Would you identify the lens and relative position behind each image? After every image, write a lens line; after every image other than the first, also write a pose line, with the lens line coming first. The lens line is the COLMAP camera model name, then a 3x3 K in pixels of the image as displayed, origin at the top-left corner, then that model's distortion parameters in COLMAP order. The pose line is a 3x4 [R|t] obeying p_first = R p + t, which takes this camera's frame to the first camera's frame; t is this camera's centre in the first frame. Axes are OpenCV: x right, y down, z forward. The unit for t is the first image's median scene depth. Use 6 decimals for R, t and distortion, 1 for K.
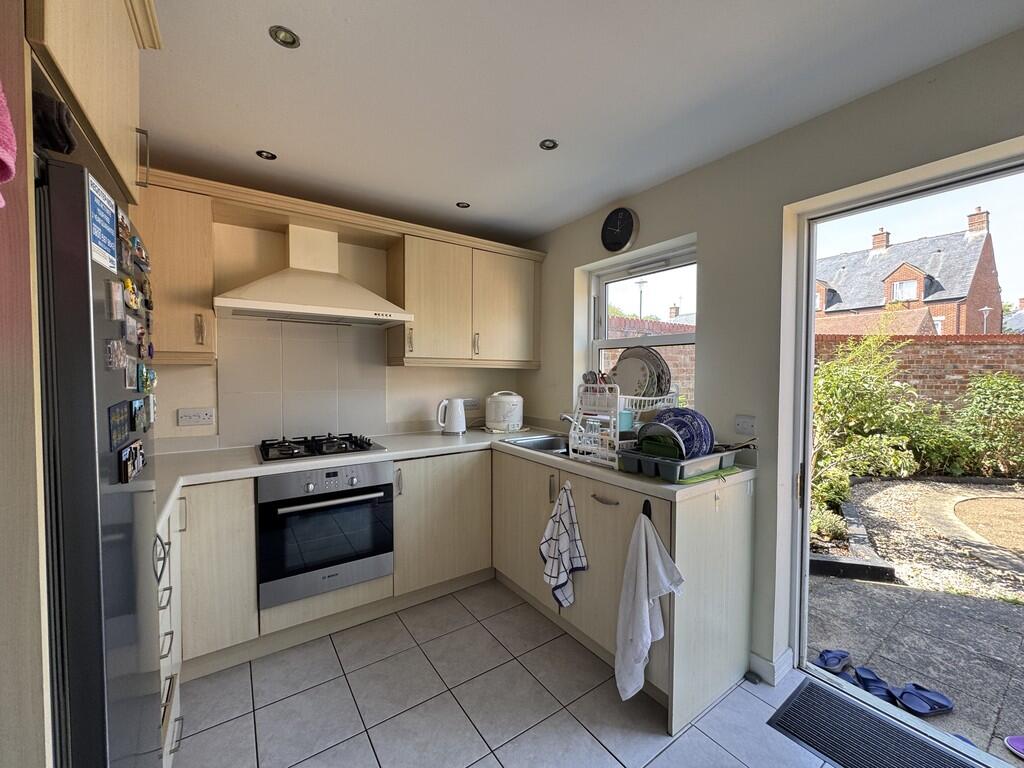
lens RADIAL K [[410.1, 0, 511.0], [0, 410.1, 382.5], [0, 0, 1]] dist [-0.001441, 0.000209]
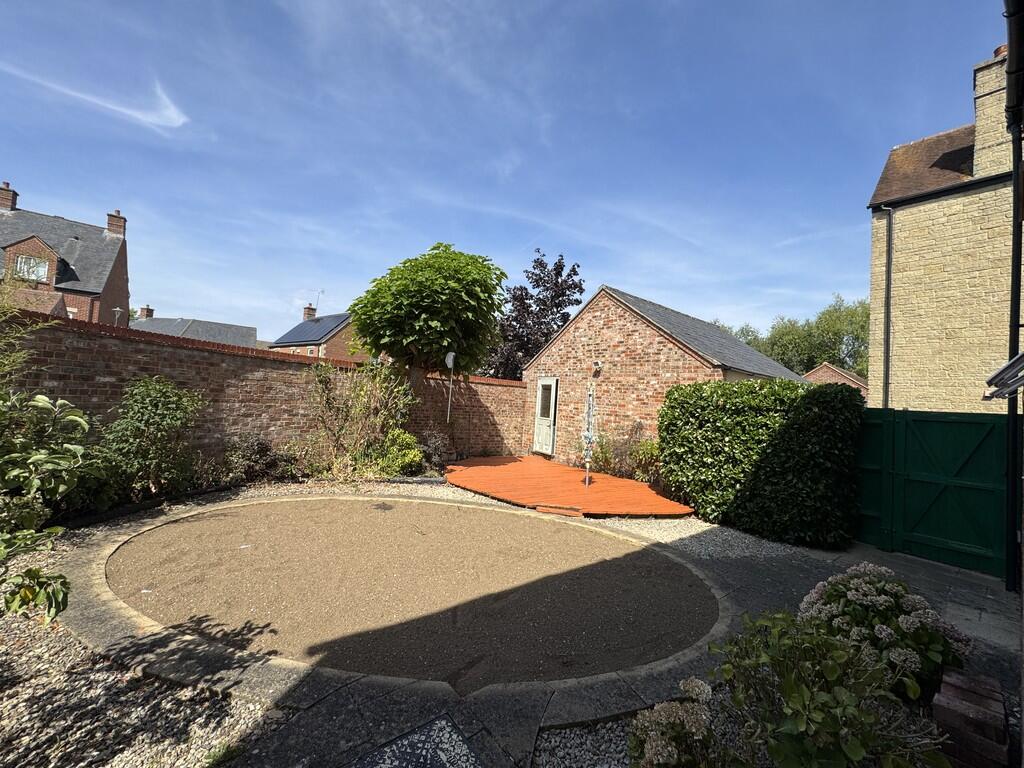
lens RADIAL K [[410.1, 0, 511.0], [0, 410.1, 382.5], [0, 0, 1]] dist [-0.001441, 0.000209]
pose [[-0.071003, 0.031844, 0.996968, 0.263954], [-0.042283, 0.998496, -0.034904, -0.013137], [-0.996580, -0.044633, -0.069550, 0.299527]]
